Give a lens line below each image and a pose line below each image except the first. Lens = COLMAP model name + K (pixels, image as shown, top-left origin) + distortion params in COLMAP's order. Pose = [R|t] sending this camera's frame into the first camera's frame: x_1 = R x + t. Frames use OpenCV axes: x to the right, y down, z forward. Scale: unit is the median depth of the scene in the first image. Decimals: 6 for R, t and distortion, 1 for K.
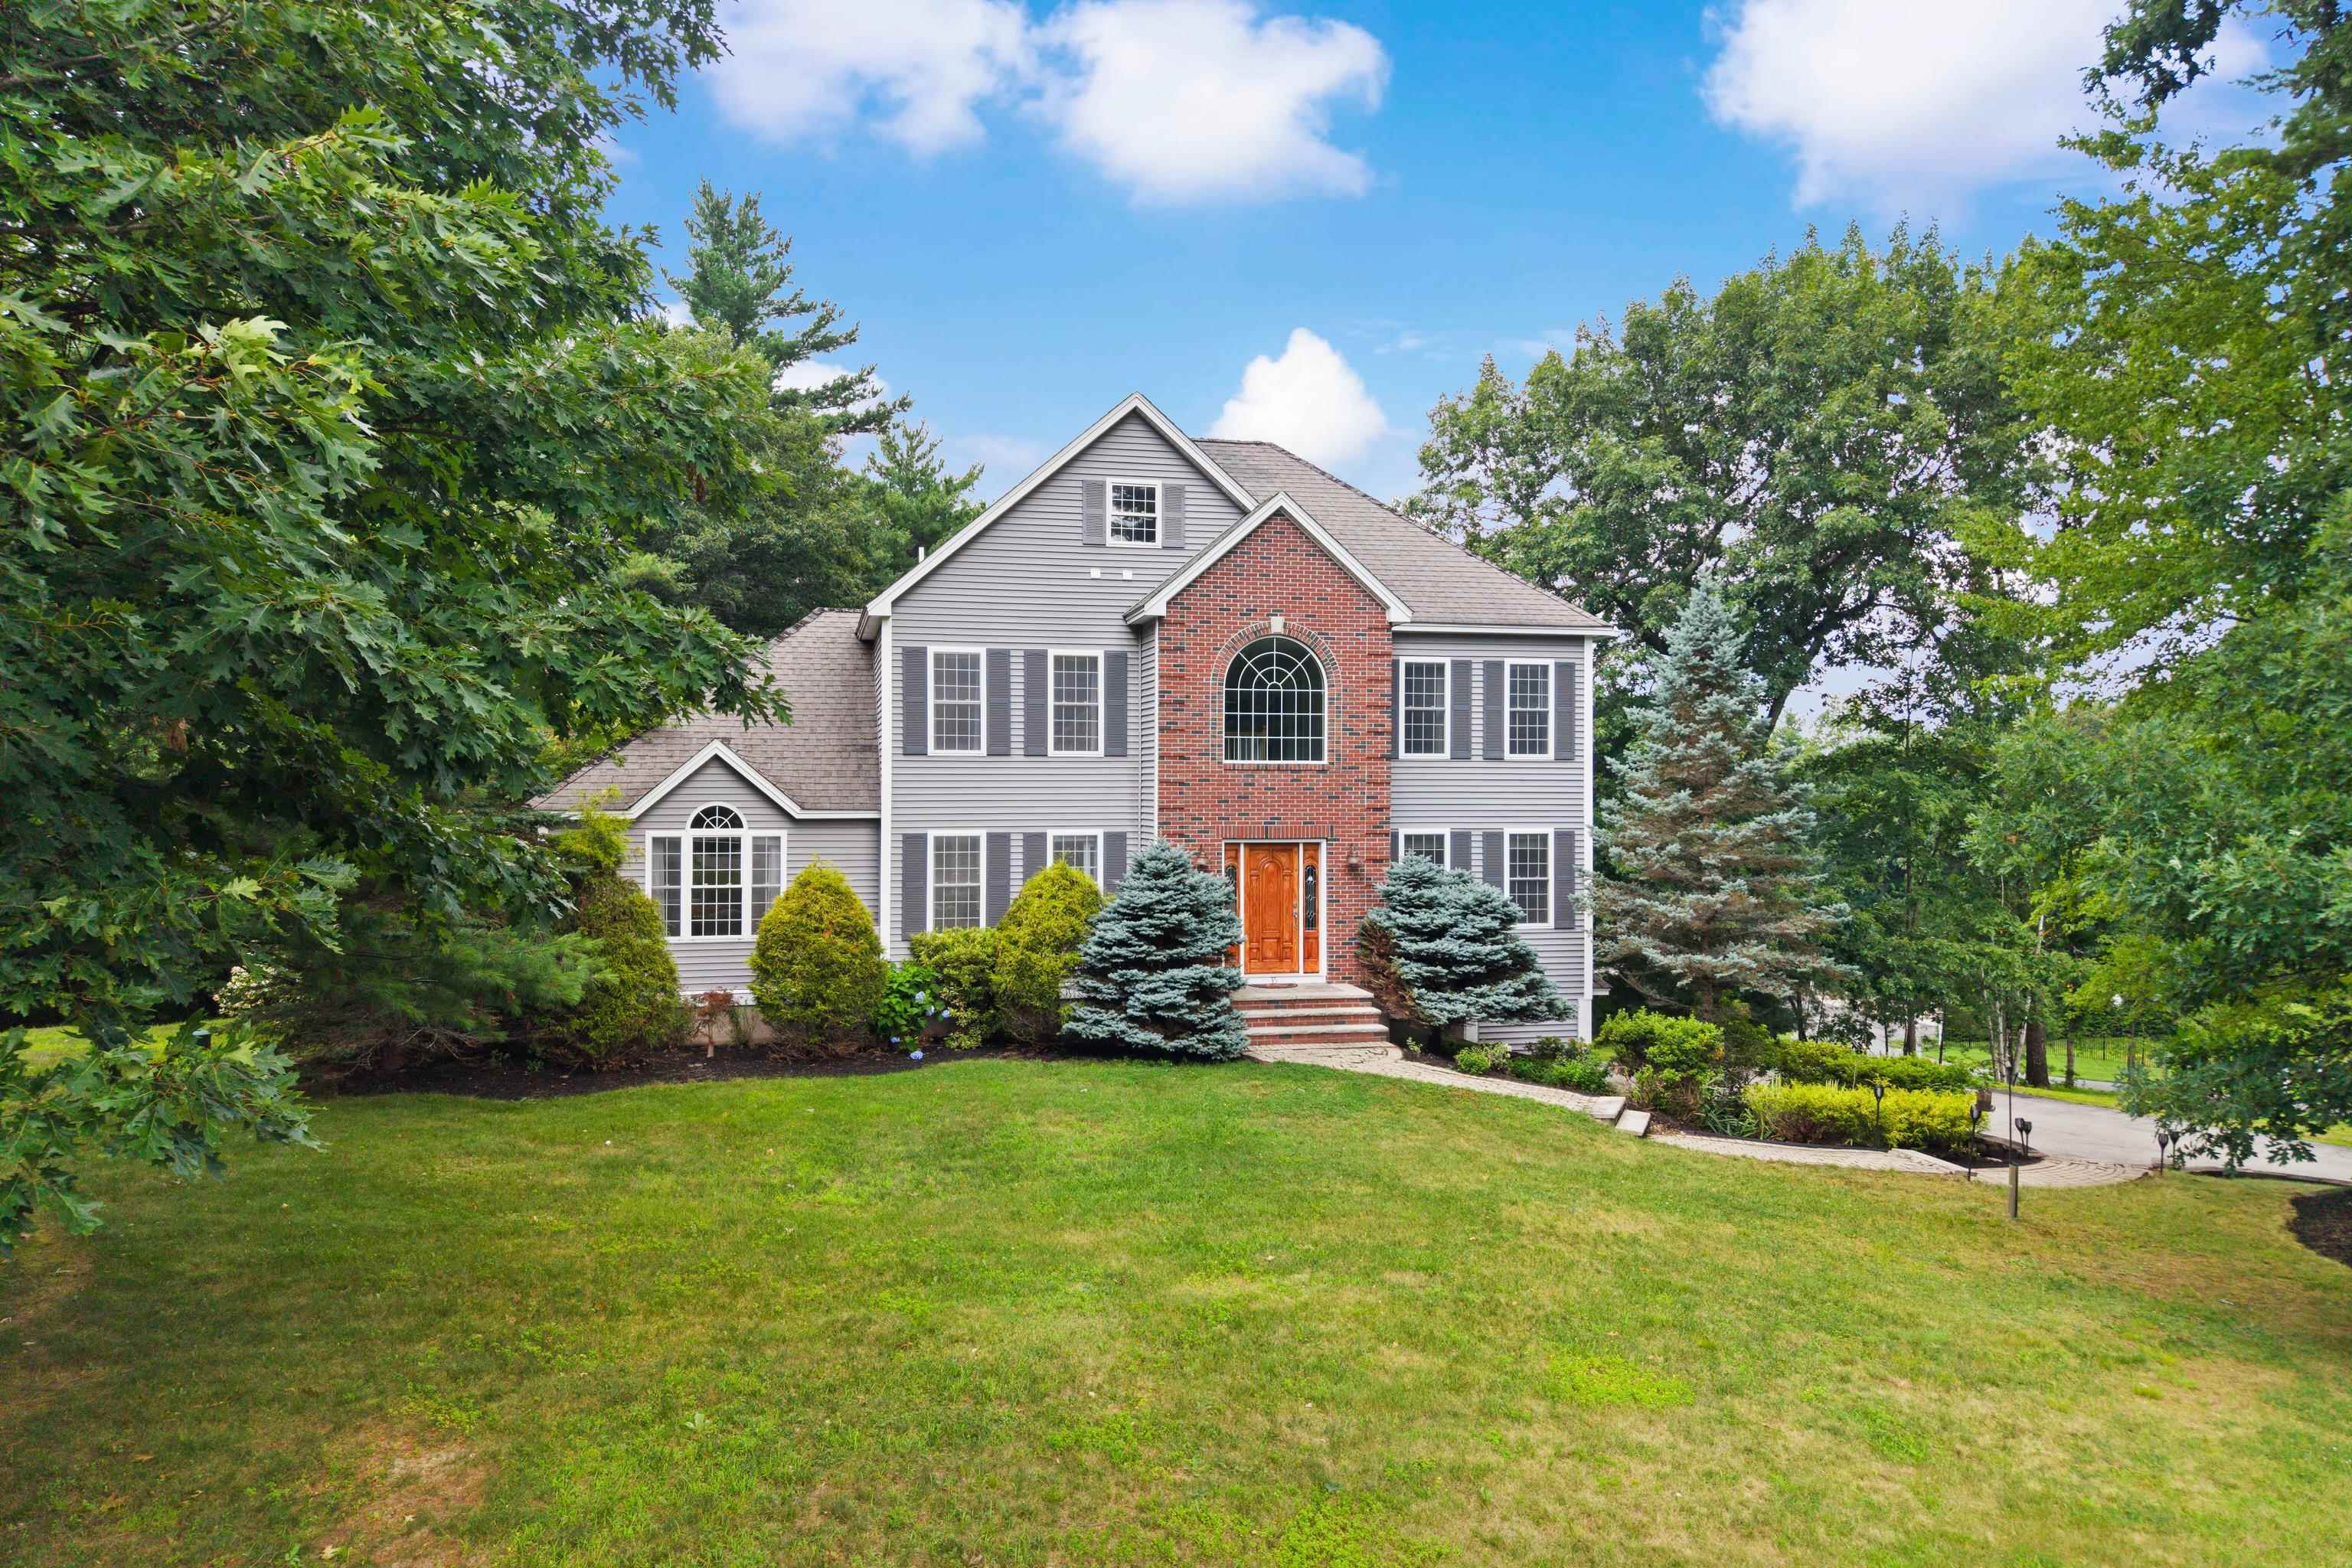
lens RADIAL K [[1594.6, 0, 1213.9], [0, 1594.6, 780.8], [0, 0, 1]] dist [0.039815, -0.032667]
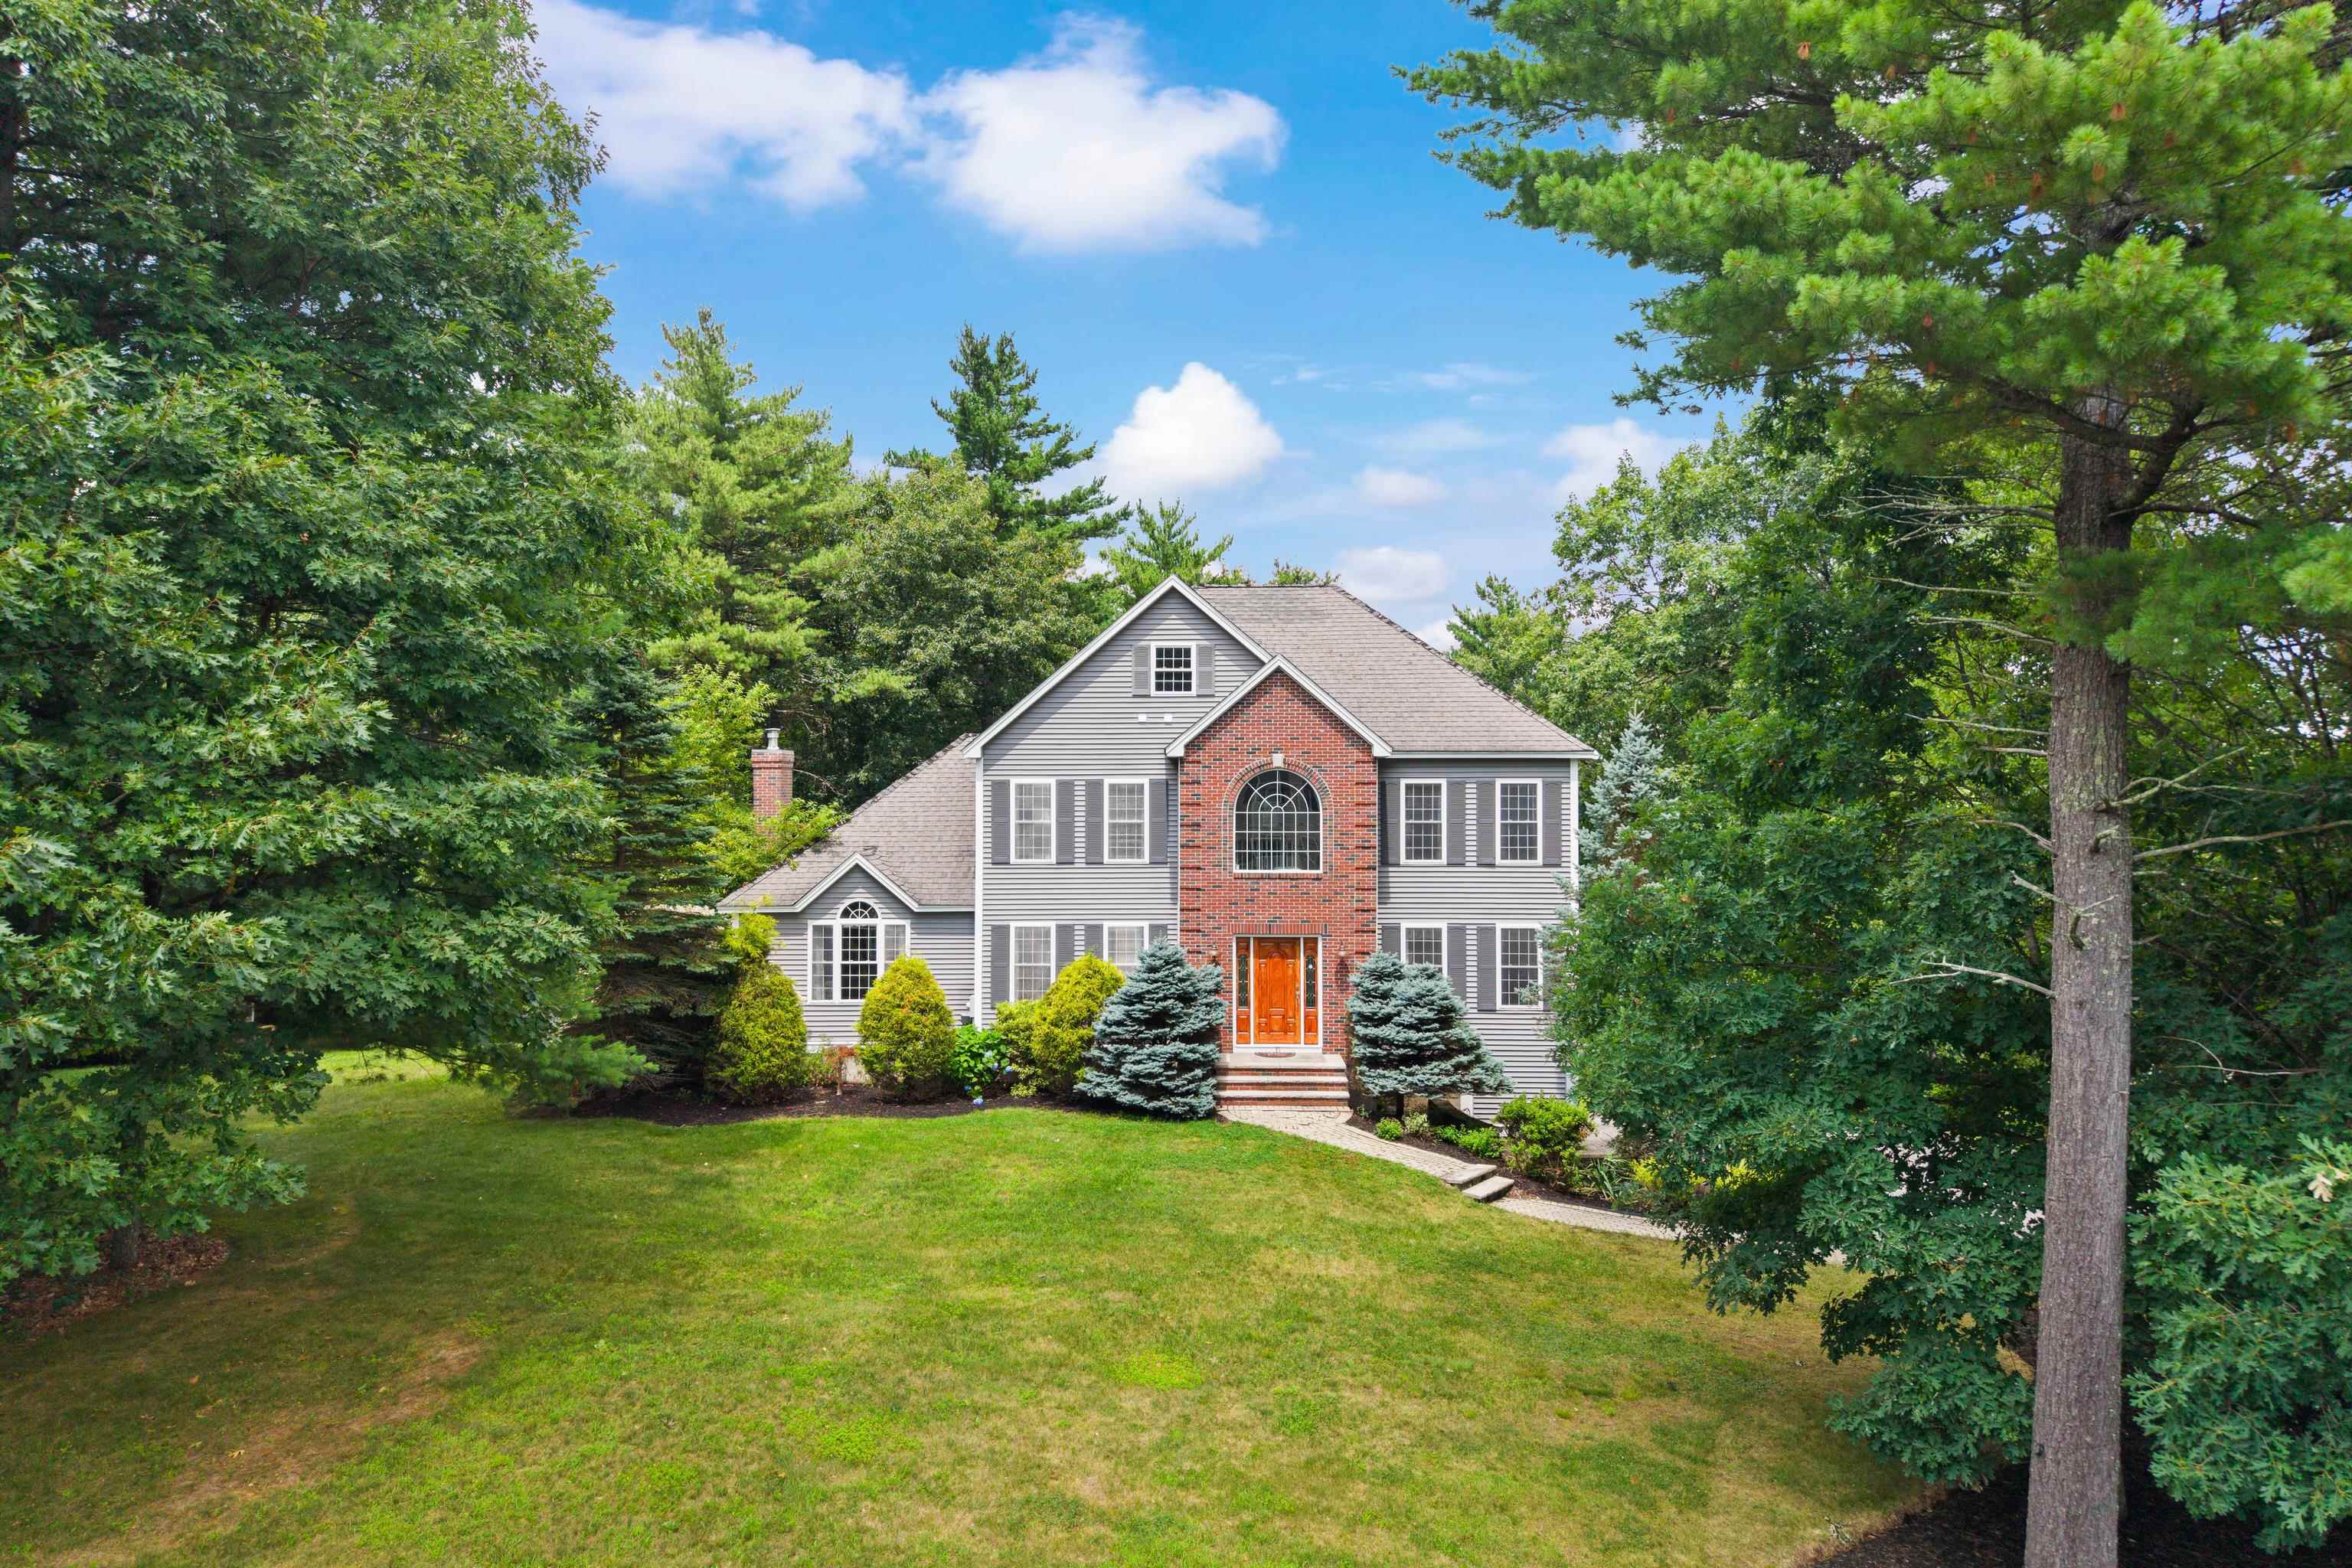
lens RADIAL K [[1594.6, 0, 1193.2], [0, 1594.6, 766.9], [0, 0, 1]] dist [0.039815, -0.032667]
pose [[0.969257, -0.004863, -0.246003, 0.303785], [0.002756, 0.999957, -0.008907, -0.089519], [0.246036, 0.007955, 0.969228, -0.228033]]
